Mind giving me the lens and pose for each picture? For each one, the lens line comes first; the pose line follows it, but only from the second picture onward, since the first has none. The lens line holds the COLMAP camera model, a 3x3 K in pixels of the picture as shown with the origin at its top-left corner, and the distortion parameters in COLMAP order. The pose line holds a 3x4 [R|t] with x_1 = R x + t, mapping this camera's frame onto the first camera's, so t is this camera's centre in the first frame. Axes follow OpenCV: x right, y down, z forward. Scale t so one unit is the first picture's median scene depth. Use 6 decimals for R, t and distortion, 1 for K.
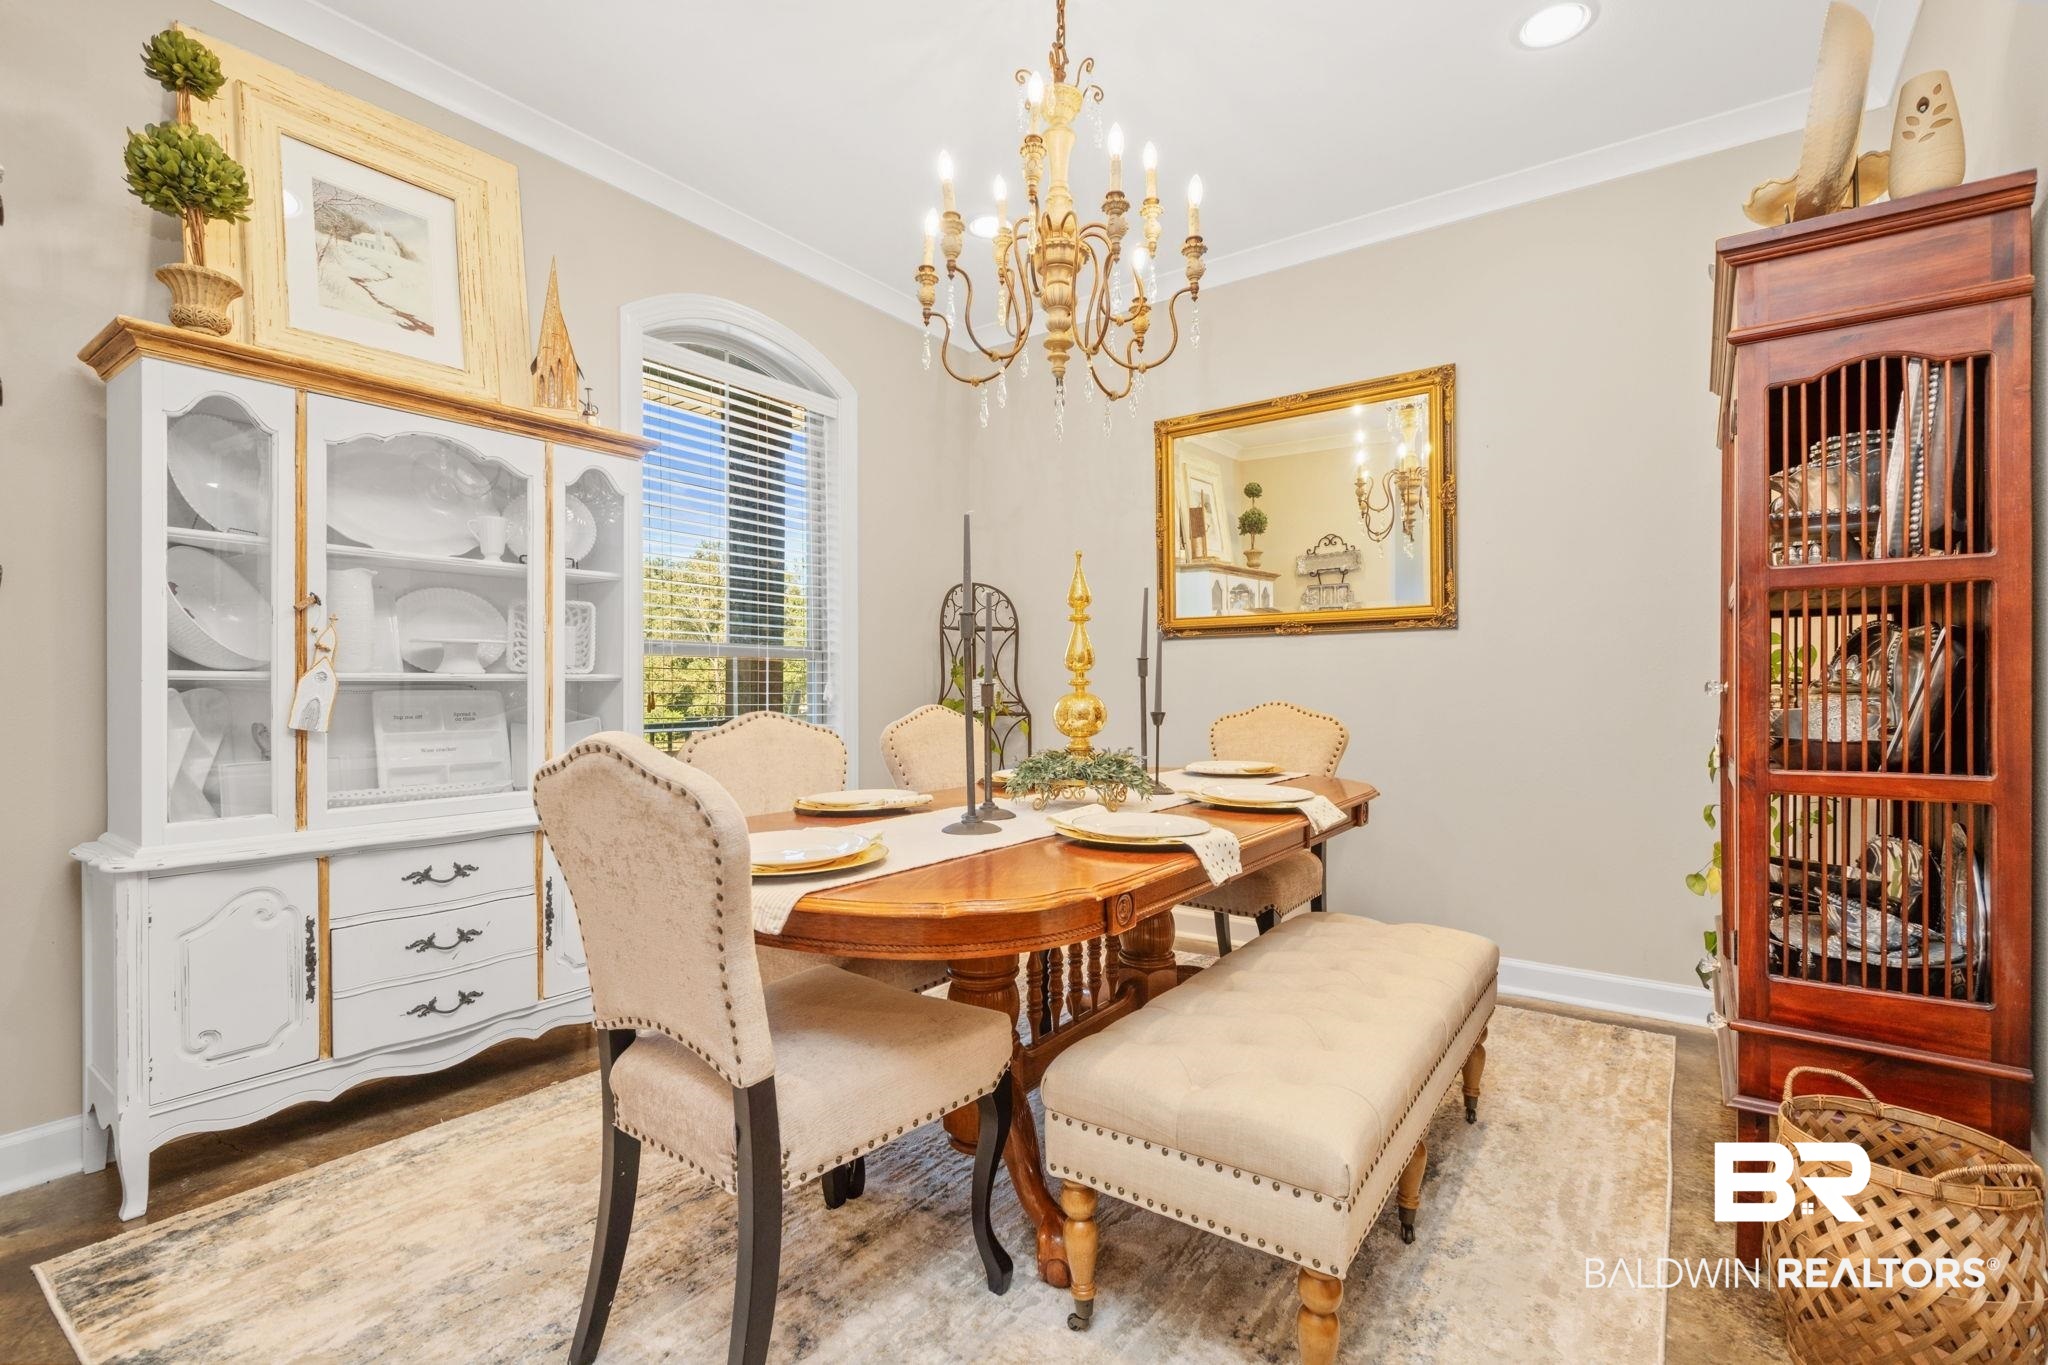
lens RADIAL K [[948.7, 0, 1026.9], [0, 948.7, 692.2], [0, 0, 1]] dist [-0.002141, -0.000202]
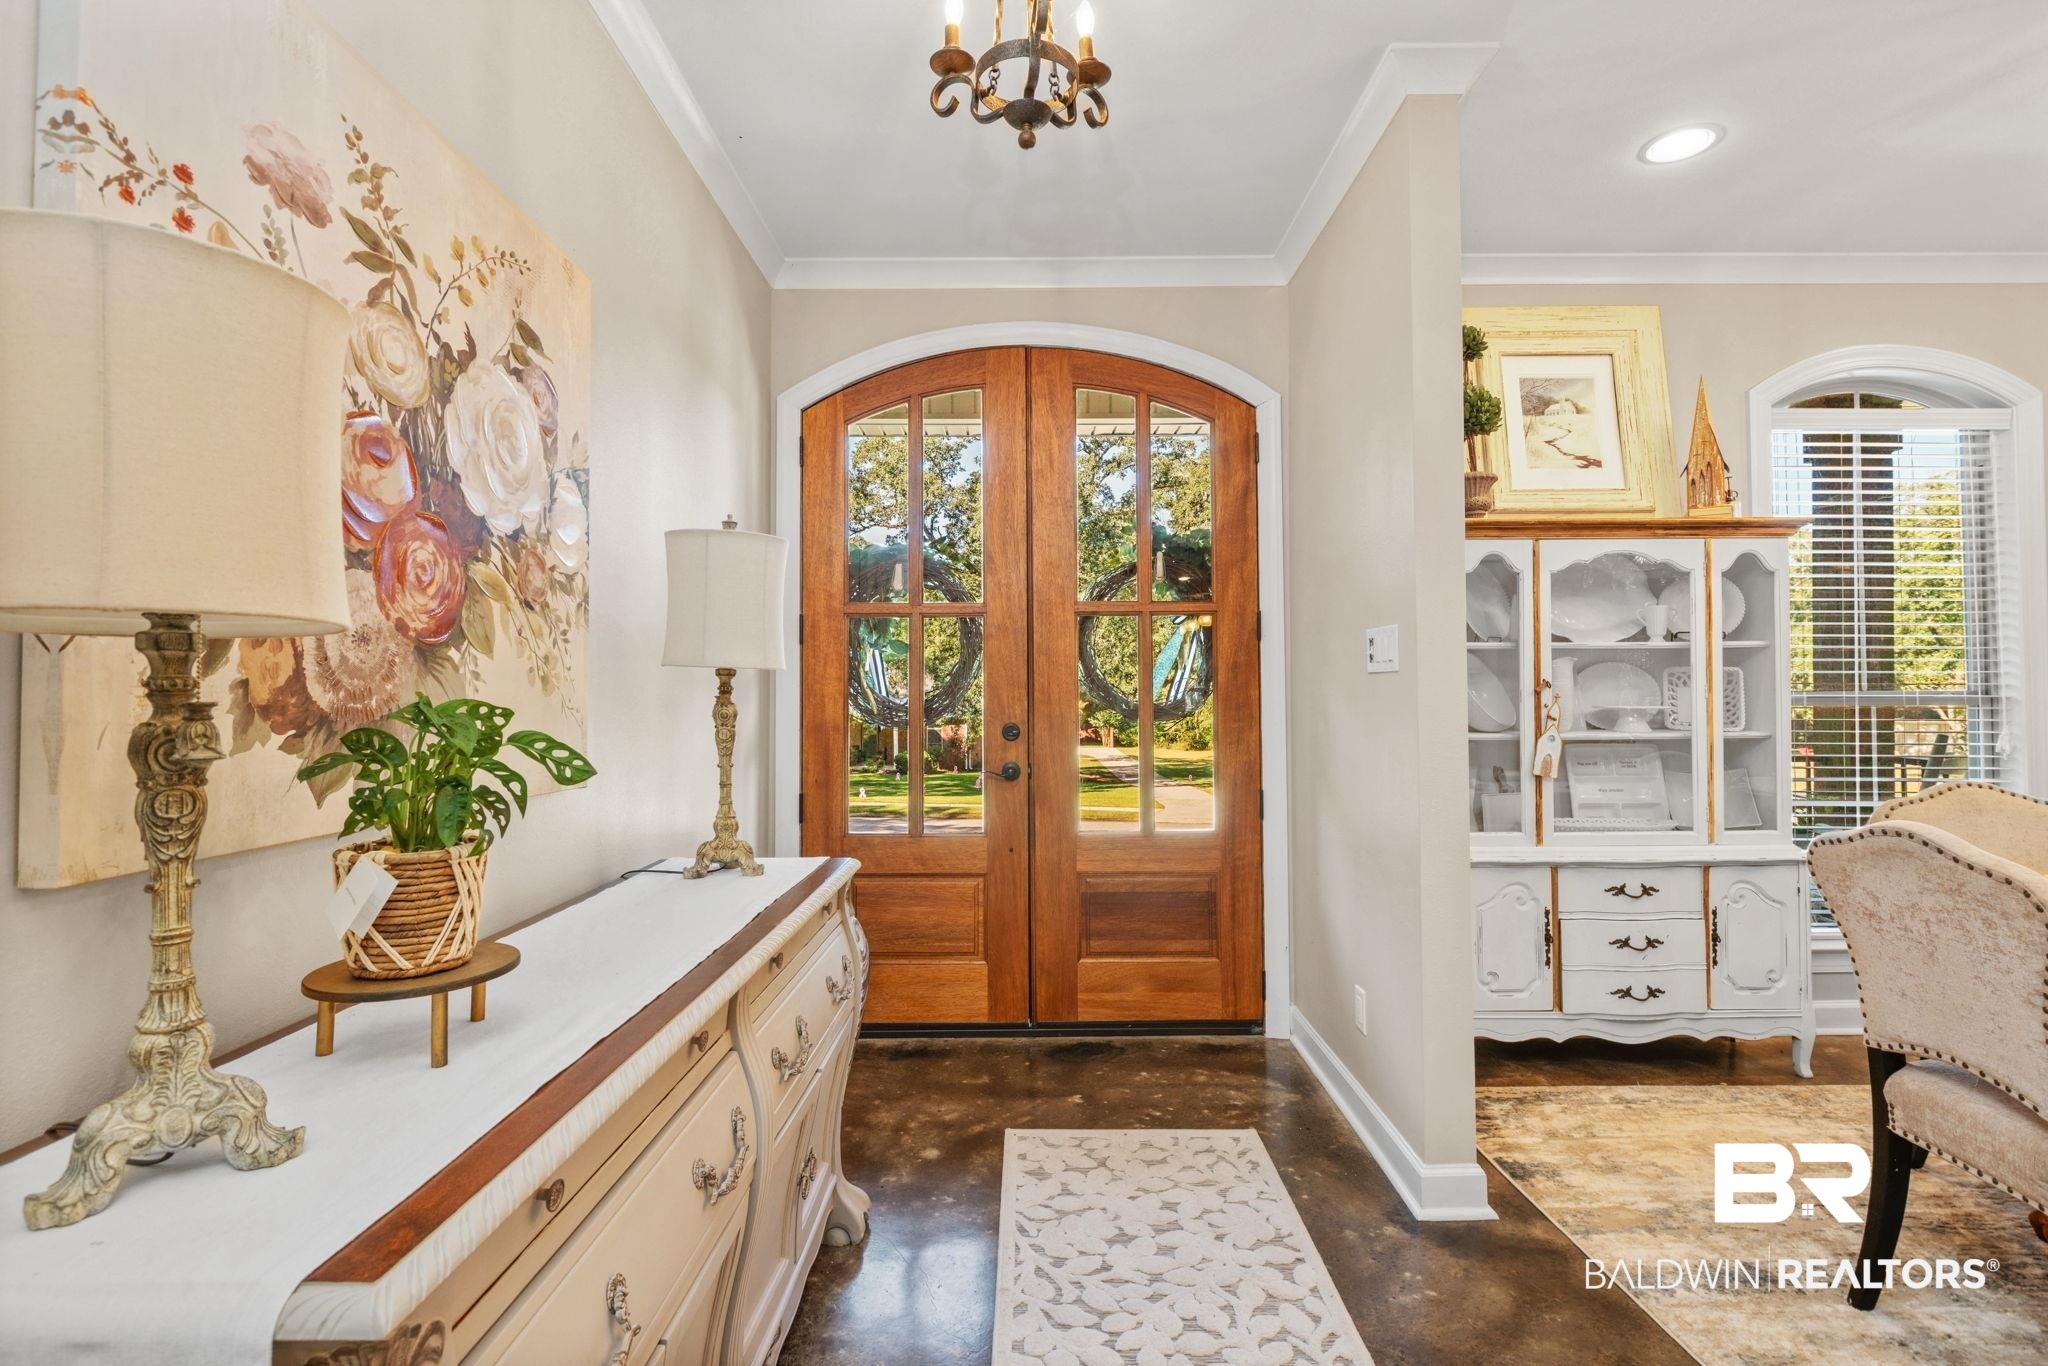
lens RADIAL K [[948.7, 0, 1029.2], [0, 948.7, 672.9], [0, 0, 1]] dist [-0.002141, -0.000202]
pose [[0.586912, -0.016124, -0.809491, -0.049277], [-0.003499, 0.999742, -0.022451, -0.072682], [0.809644, 0.016009, 0.586704, -0.422865]]
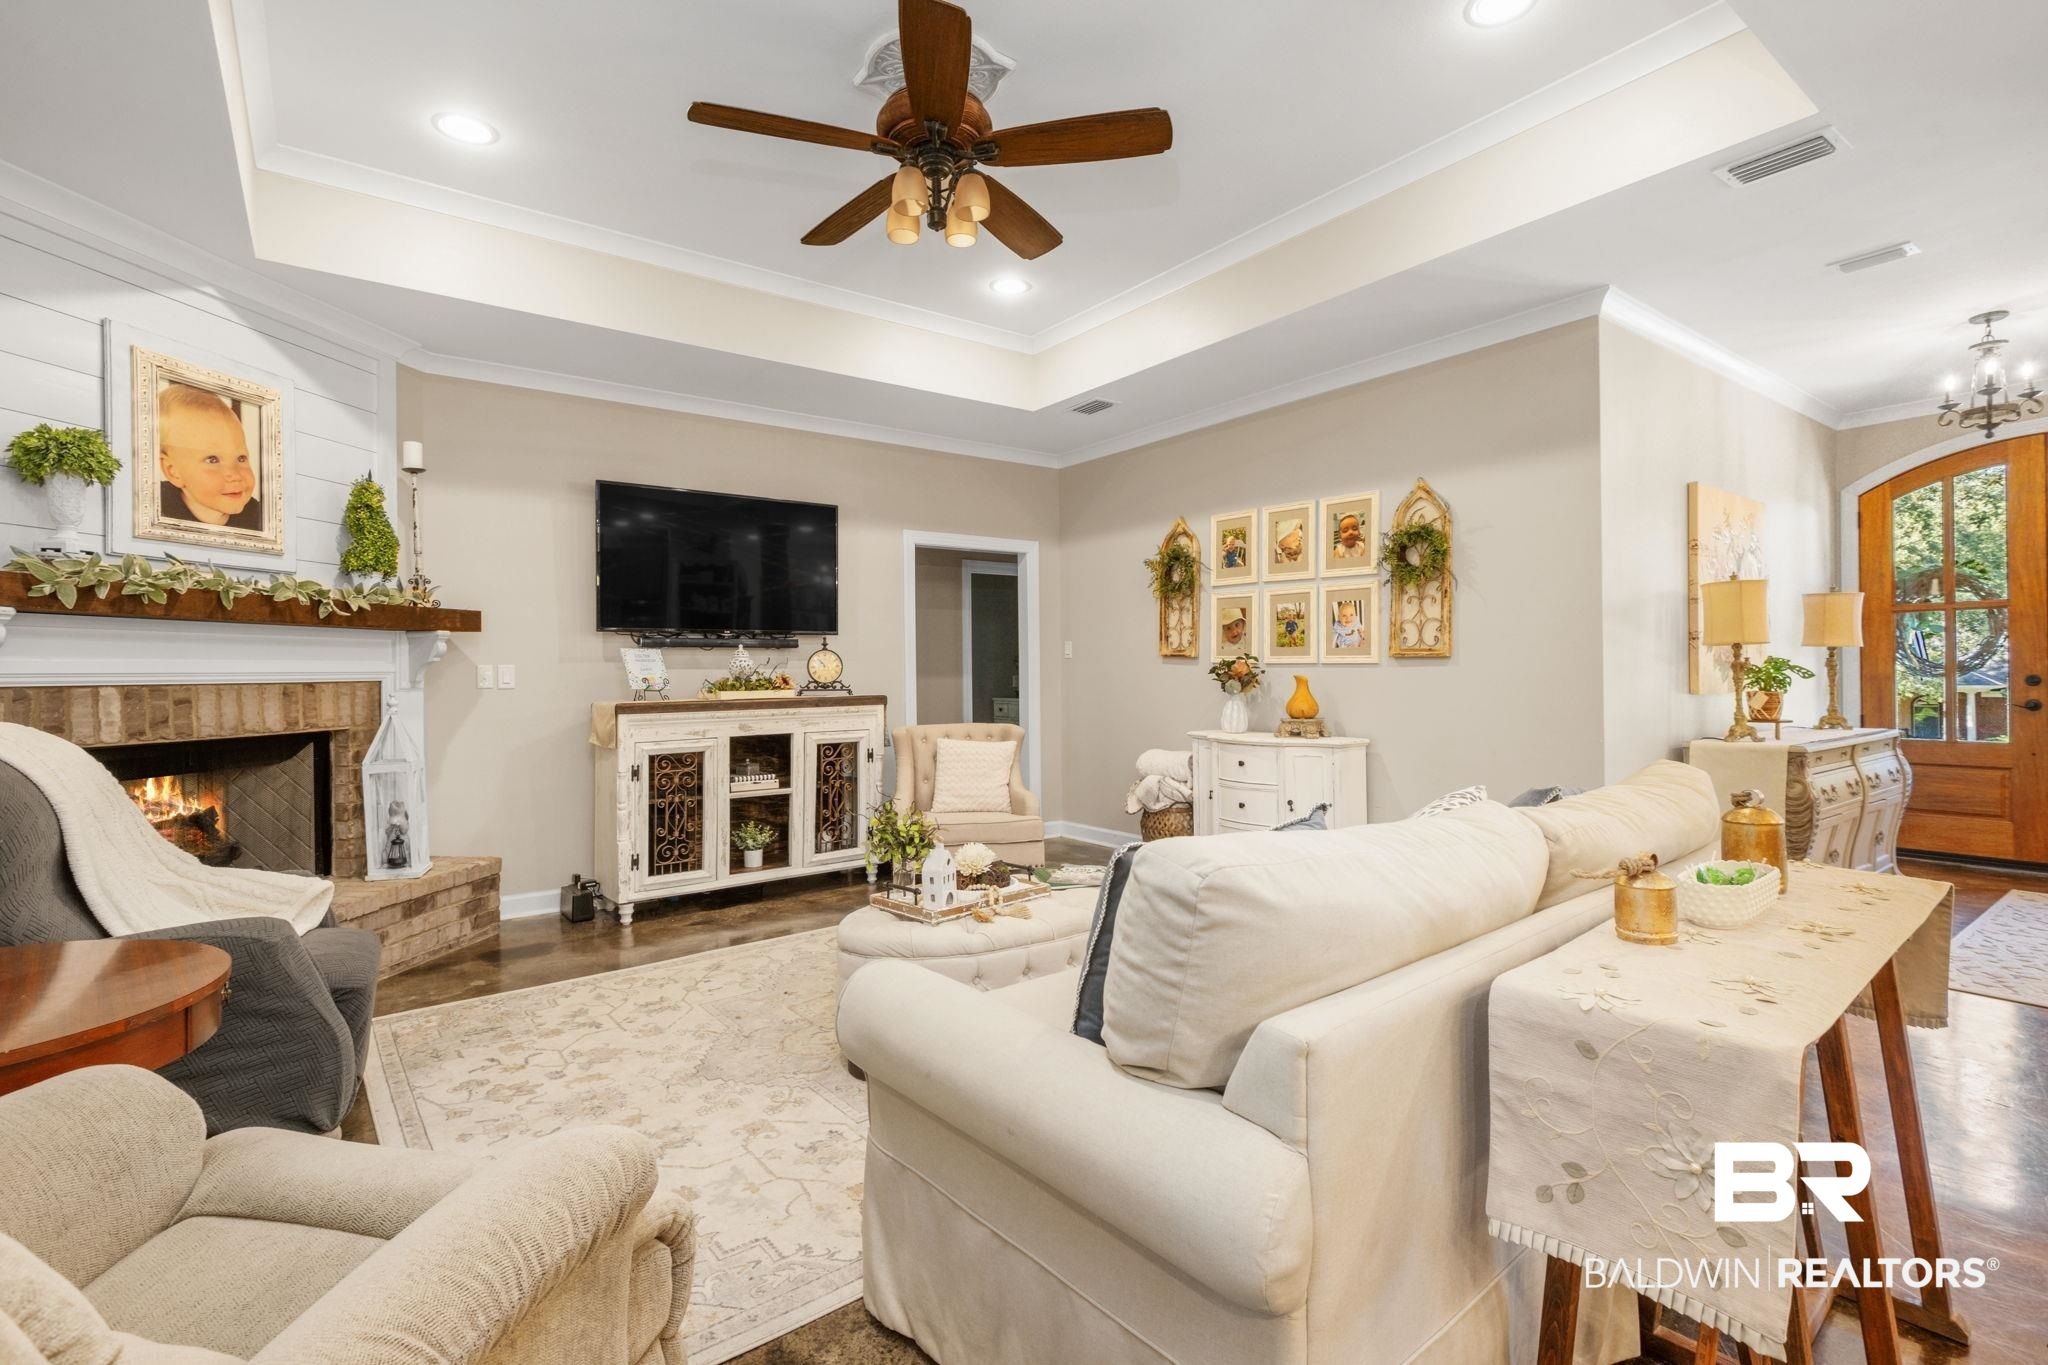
lens RADIAL K [[948.7, 0, 1033.7], [0, 948.7, 671.0], [0, 0, 1]] dist [-0.002141, -0.000202]
pose [[-0.292268, 0.002333, -0.956334, 1.670878], [0.005717, 0.999983, 0.000693, -0.051436], [0.956319, -0.005265, -0.292277, -1.243193]]
